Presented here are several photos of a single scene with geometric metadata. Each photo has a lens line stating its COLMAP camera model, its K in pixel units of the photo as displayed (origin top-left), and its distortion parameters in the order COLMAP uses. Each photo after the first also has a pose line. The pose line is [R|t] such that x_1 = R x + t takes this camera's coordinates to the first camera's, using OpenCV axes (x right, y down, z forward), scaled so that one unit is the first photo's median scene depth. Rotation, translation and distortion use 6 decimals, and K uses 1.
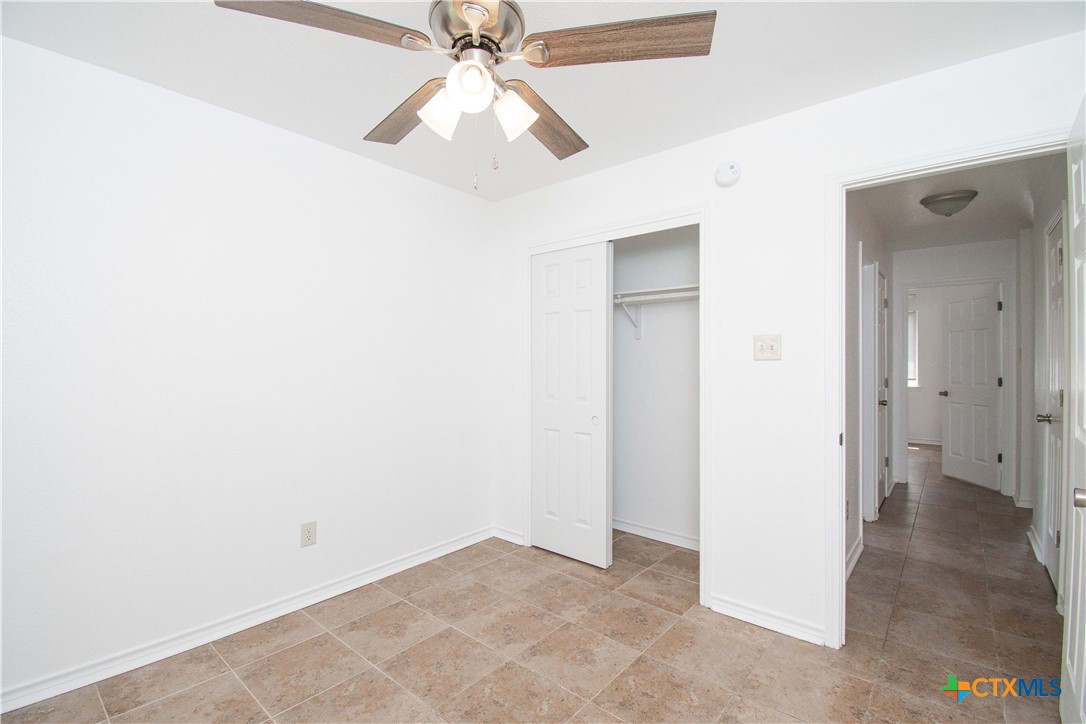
lens RADIAL K [[479.7, 0, 542.0], [0, 479.7, 361.3], [0, 0, 1]] dist [-0.012977, -0.006214]
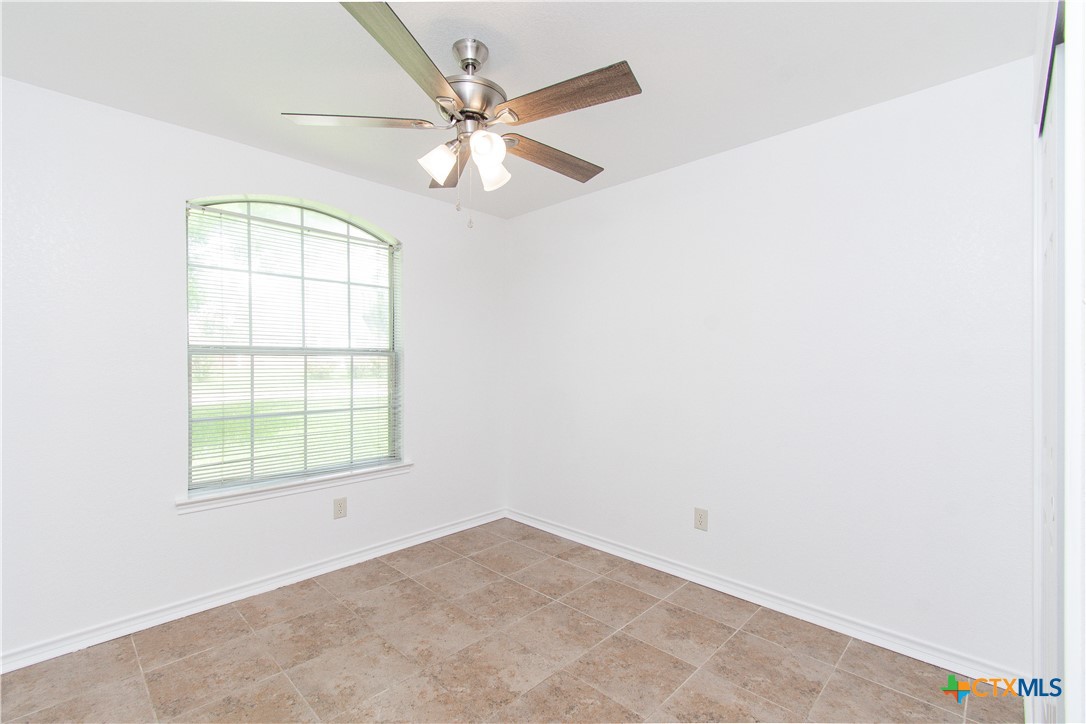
lens RADIAL K [[479.7, 0, 543.2], [0, 479.7, 362.2], [0, 0, 1]] dist [-0.012977, -0.006214]
pose [[-0.074065, 0.001356, -0.997253, 0.601200], [-0.001332, 0.999998, 0.001459, 0.001009], [0.997253, 0.001437, -0.074063, 0.686462]]
